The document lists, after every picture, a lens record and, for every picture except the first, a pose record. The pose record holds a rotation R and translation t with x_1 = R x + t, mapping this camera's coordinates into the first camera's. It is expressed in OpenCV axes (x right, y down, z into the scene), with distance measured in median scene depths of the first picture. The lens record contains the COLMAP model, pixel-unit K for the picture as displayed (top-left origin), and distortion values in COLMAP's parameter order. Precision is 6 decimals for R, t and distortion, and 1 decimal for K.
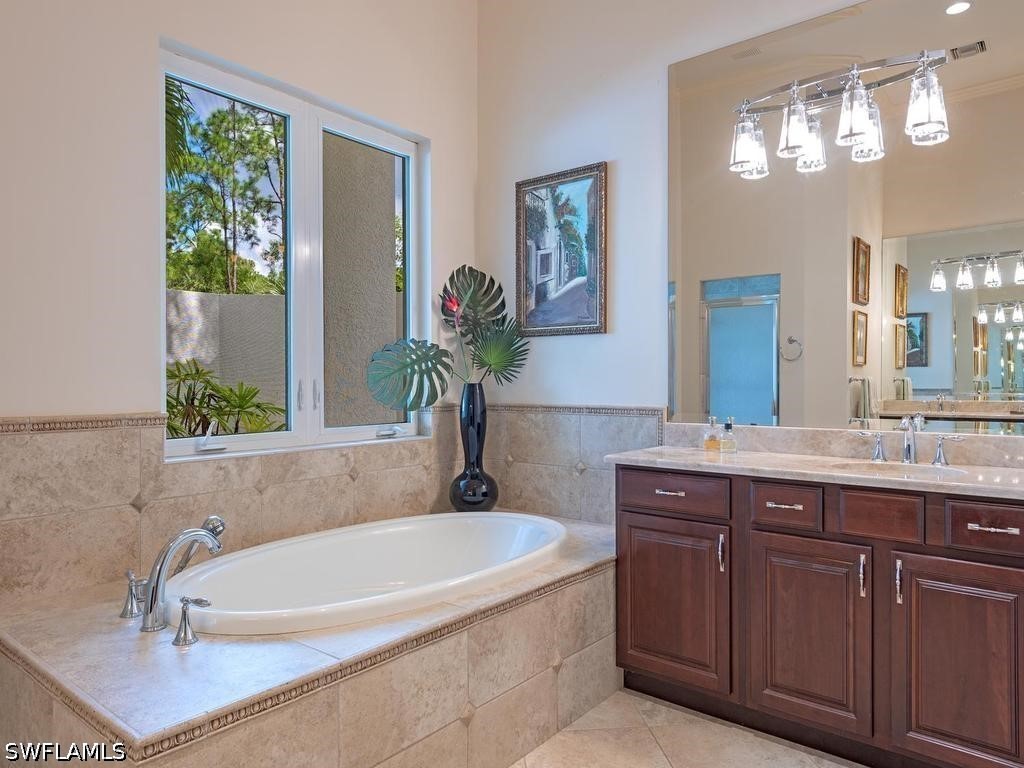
lens RADIAL K [[683.3, 0, 511.2], [0, 683.3, 383.0], [0, 0, 1]] dist [-0.000242, -0.001621]
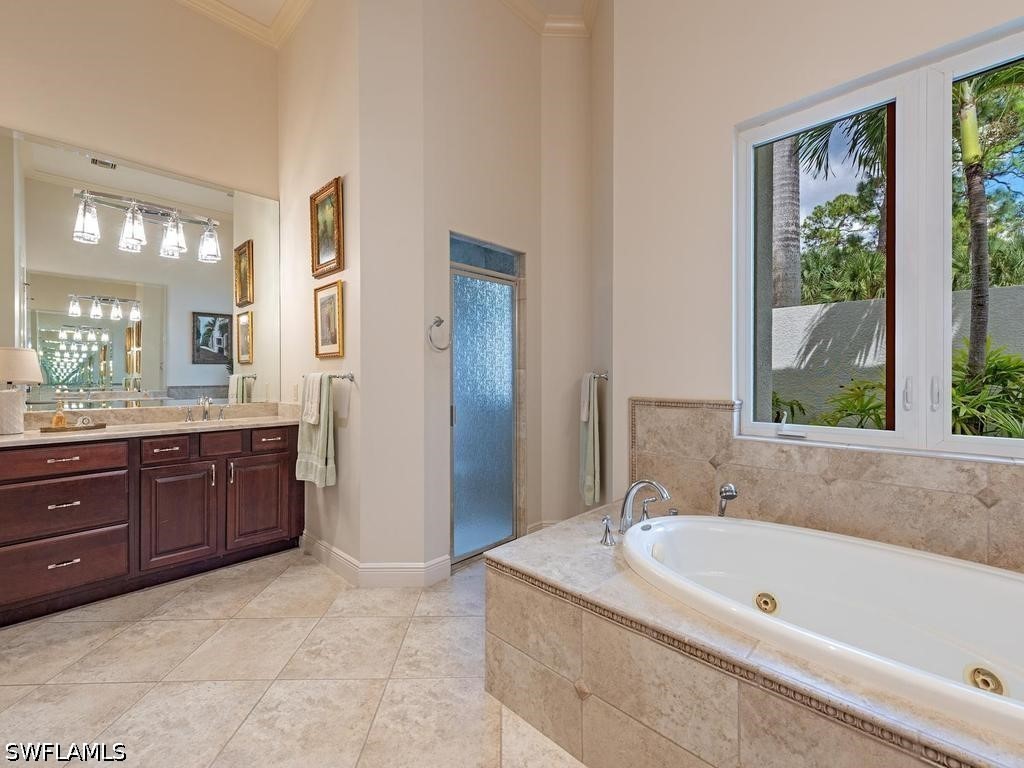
lens RADIAL K [[440.0, 0, 511.7], [0, 440.0, 380.6], [0, 0, 1]] dist [0.000155, -0.000025]
pose [[-0.104527, 0.011892, -0.994451, 0.403996], [-0.002015, 0.999924, 0.012169, -0.007134], [0.994520, 0.003276, -0.104495, 0.642601]]
